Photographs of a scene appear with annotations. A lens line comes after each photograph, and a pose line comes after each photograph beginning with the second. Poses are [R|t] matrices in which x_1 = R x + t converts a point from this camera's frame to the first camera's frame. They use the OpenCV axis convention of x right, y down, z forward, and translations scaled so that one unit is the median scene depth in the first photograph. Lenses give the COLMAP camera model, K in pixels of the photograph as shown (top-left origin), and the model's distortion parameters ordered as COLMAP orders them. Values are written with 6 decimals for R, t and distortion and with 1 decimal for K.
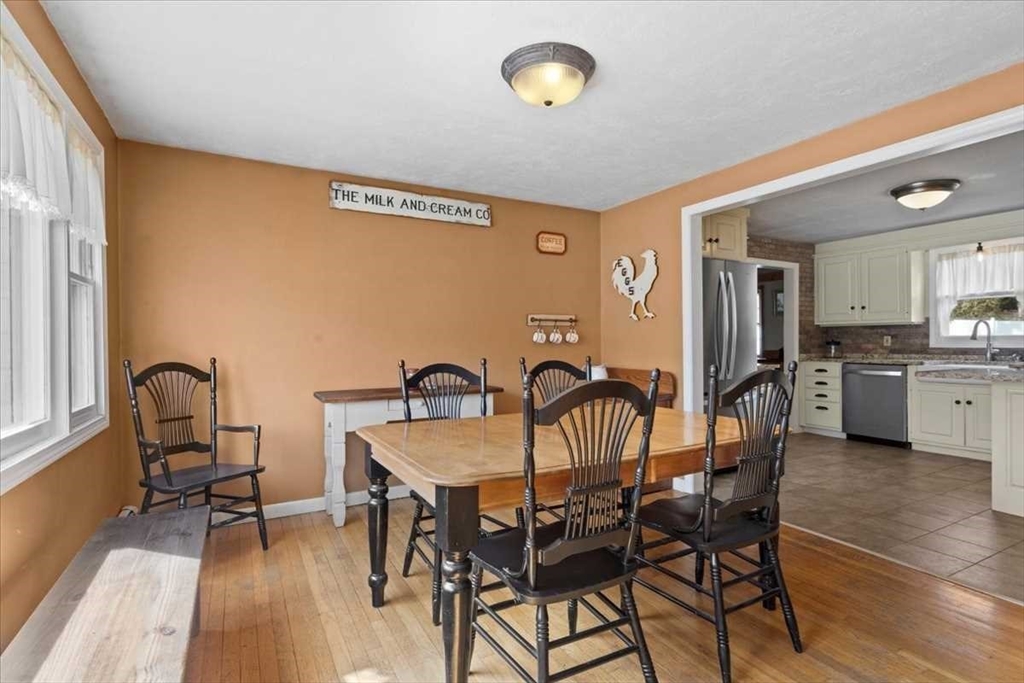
lens RADIAL K [[496.0, 0, 513.2], [0, 496.0, 344.1], [0, 0, 1]] dist [0.000414, 0.000203]
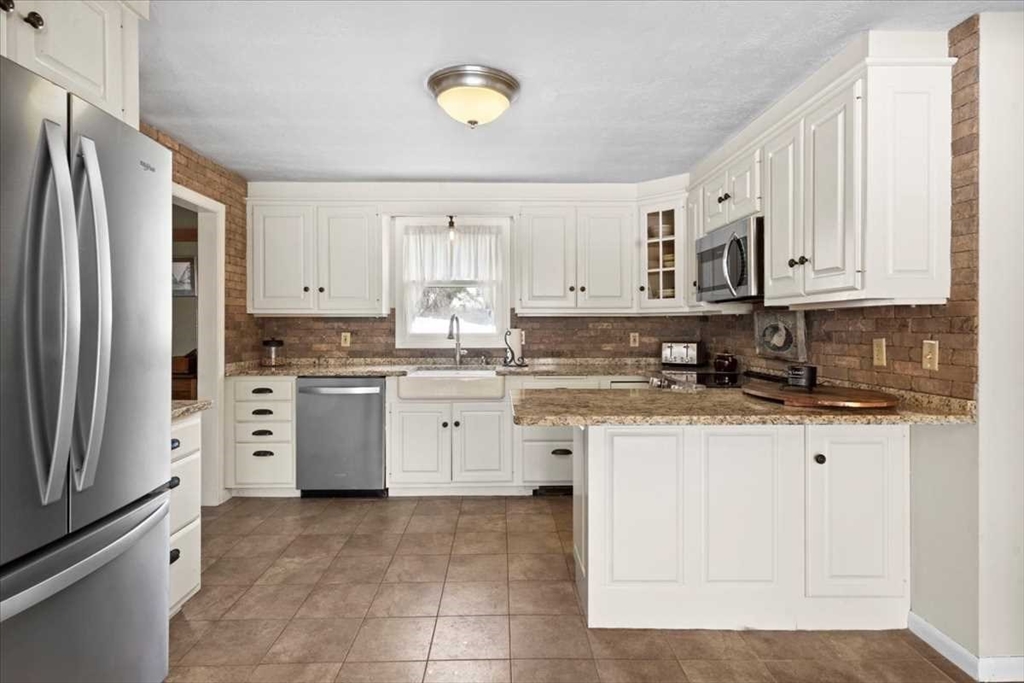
lens RADIAL K [[544.3, 0, 519.2], [0, 544.3, 325.9], [0, 0, 1]] dist [-0.002260, 0.001969]
pose [[0.461592, 0.007654, 0.887059, 0.189334], [0.002430, 0.999948, -0.009892, -0.017815], [-0.887089, 0.006722, 0.461550, 0.438537]]
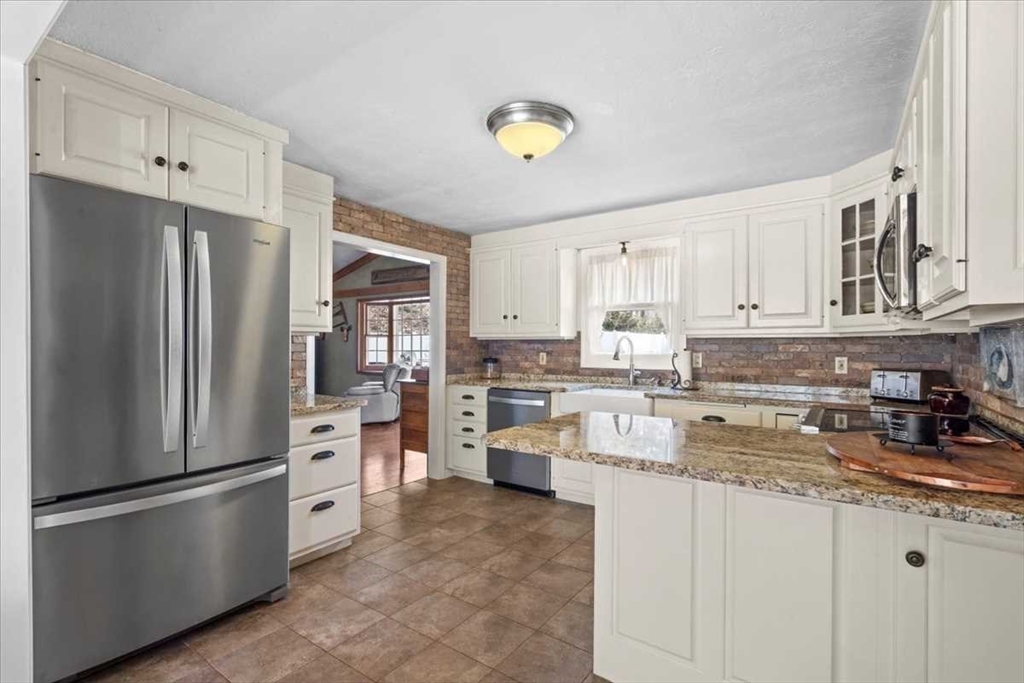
lens RADIAL K [[478.5, 0, 508.1], [0, 478.5, 346.2], [0, 0, 1]] dist [-0.009563, 0.002918]
pose [[0.901363, 0.010880, 0.432928, 0.366091], [-0.007714, 0.999929, -0.009069, -0.019870], [-0.432996, 0.004835, 0.901383, 0.314735]]
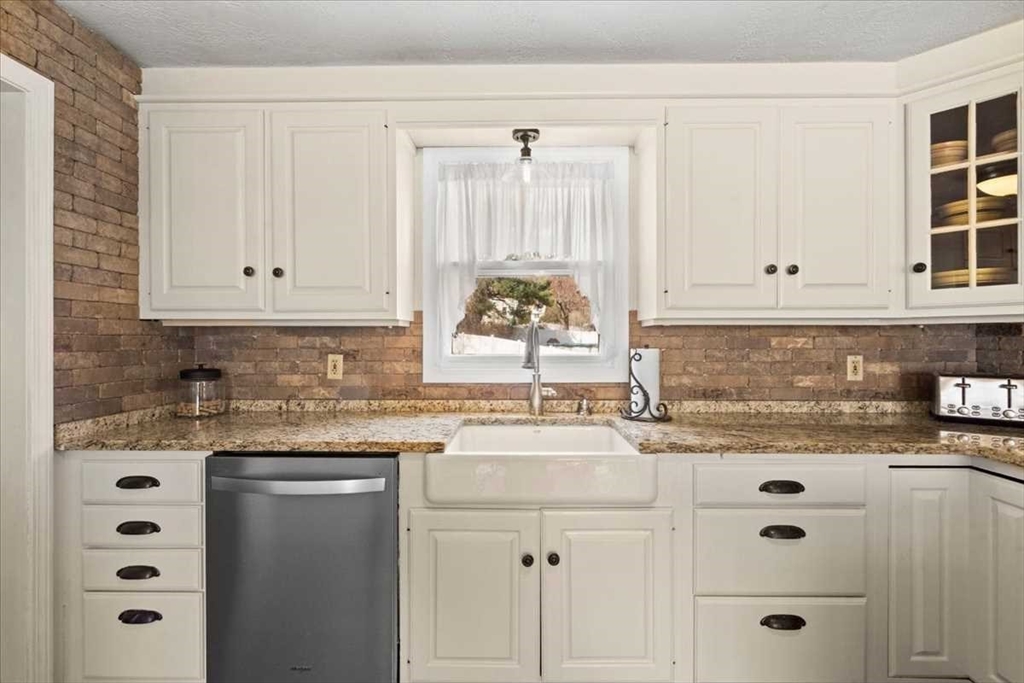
lens RADIAL K [[478.5, 0, 525.6], [0, 478.5, 344.1], [0, 0, 1]] dist [-0.009563, 0.002918]
pose [[0.487511, 0.001698, 0.873115, 0.509138], [0.001358, 0.999995, -0.002703, -0.023861], [-0.873116, 0.002504, 0.487507, 0.700851]]
